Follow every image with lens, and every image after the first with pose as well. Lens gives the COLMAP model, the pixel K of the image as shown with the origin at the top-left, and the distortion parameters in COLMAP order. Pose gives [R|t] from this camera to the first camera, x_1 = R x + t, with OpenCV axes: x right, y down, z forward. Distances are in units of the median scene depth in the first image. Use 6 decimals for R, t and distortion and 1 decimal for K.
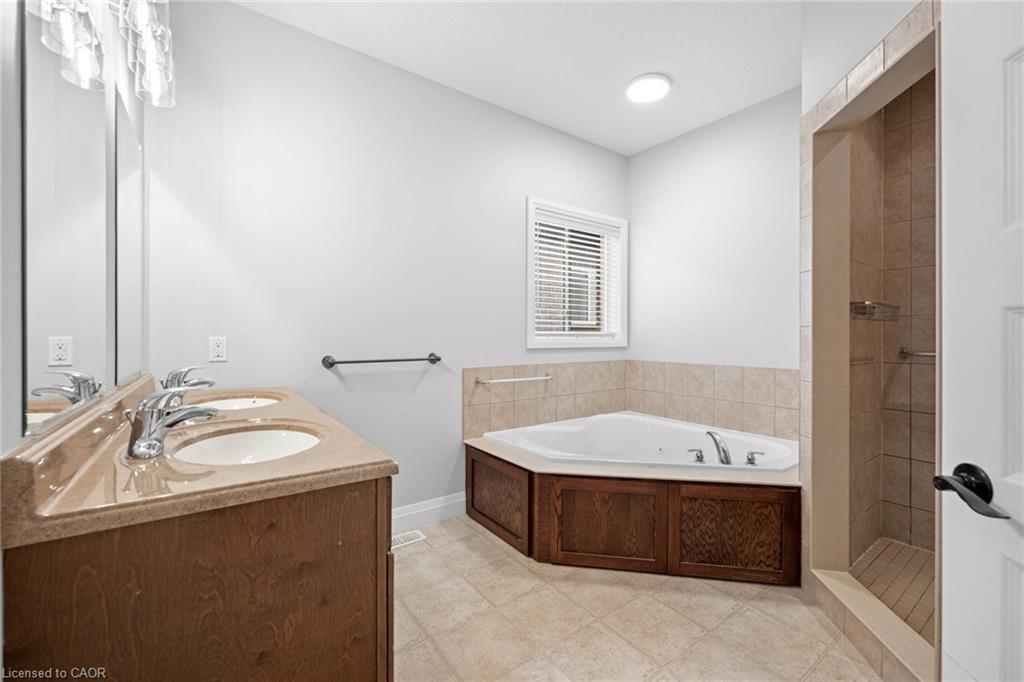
lens RADIAL K [[428.4, 0, 512.2], [0, 428.4, 339.8], [0, 0, 1]] dist [-0.003497, 0.000270]
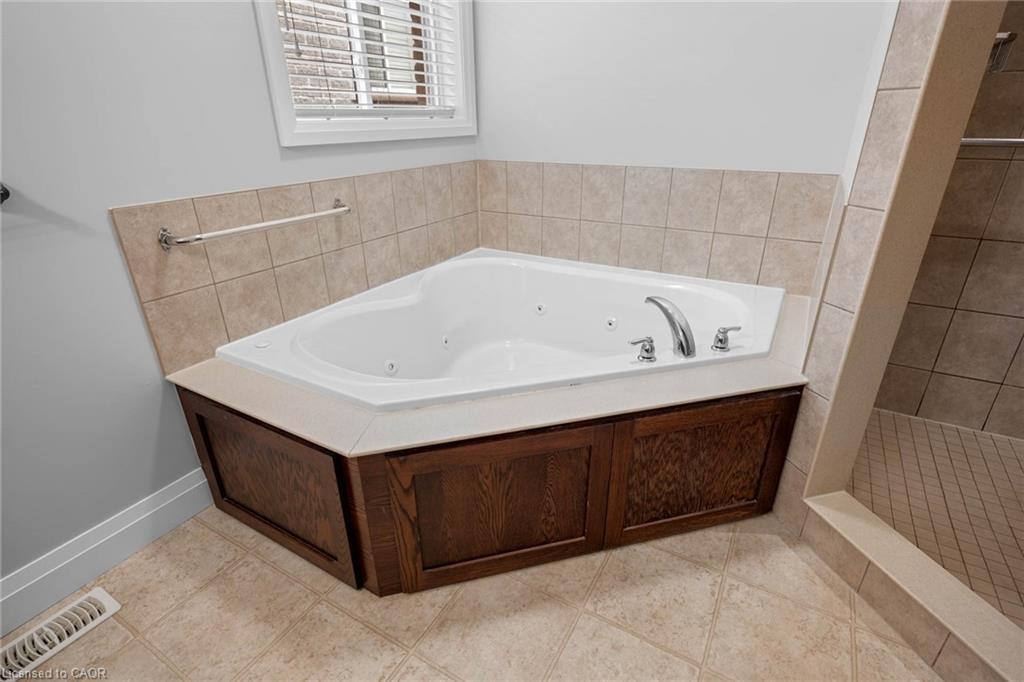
lens RADIAL K [[501.5, 0, 511.9], [0, 501.5, 344.3], [0, 0, 1]] dist [-0.001843, 0.001579]
pose [[0.915491, -0.175072, 0.362251, 0.039018], [0.011976, 0.911823, 0.410410, -0.004859], [-0.402160, -0.371388, 0.836862, 0.525358]]
